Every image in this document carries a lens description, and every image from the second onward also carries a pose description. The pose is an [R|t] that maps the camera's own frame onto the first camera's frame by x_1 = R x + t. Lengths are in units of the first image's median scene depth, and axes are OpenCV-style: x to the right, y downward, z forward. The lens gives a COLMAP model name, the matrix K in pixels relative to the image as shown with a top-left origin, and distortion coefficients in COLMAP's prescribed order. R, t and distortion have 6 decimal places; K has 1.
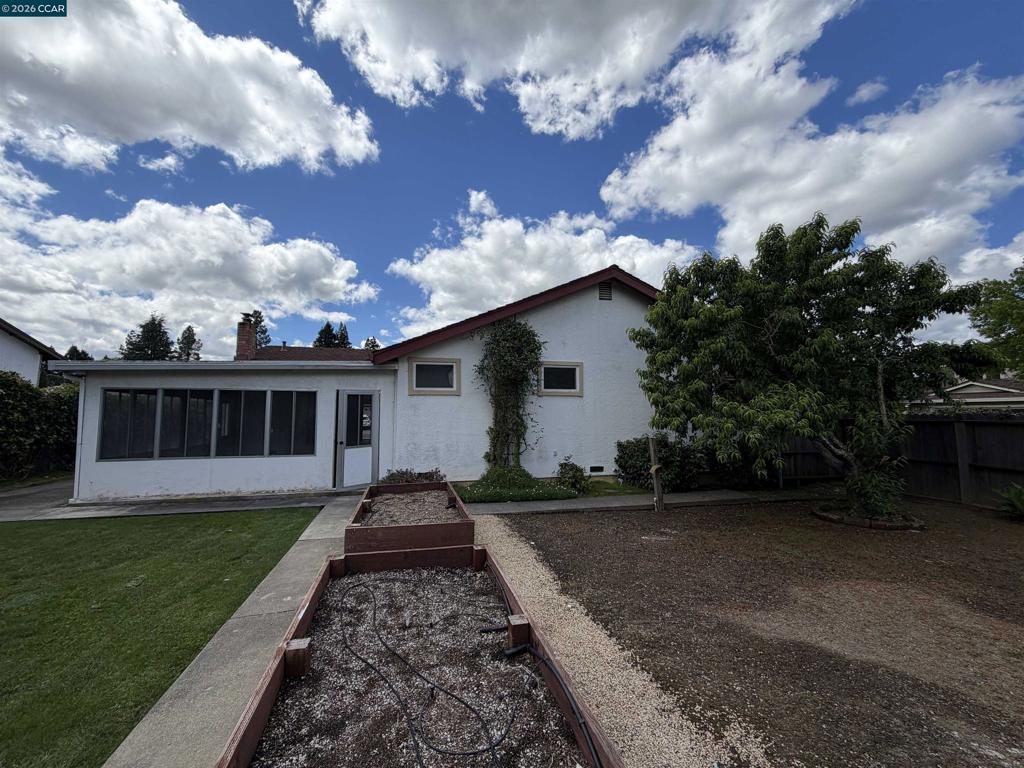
lens RADIAL K [[410.3, 0, 518.4], [0, 410.3, 388.3], [0, 0, 1]] dist [-0.000171, -0.000024]
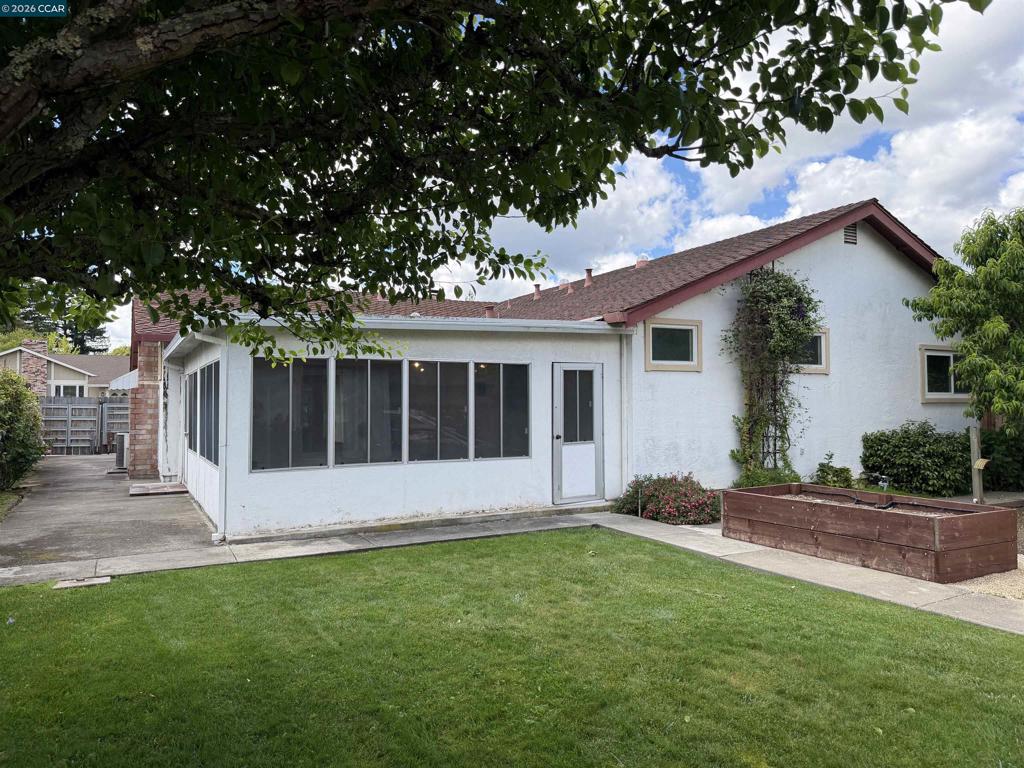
lens RADIAL K [[715.4, 0, 503.9], [0, 715.4, 382.1], [0, 0, 1]] dist [0.045864, -0.069379]
pose [[0.970545, 0.008039, 0.240784, -0.775549], [-0.018074, 0.999056, 0.039497, -0.007906], [-0.240239, -0.042685, 0.969775, -0.130575]]
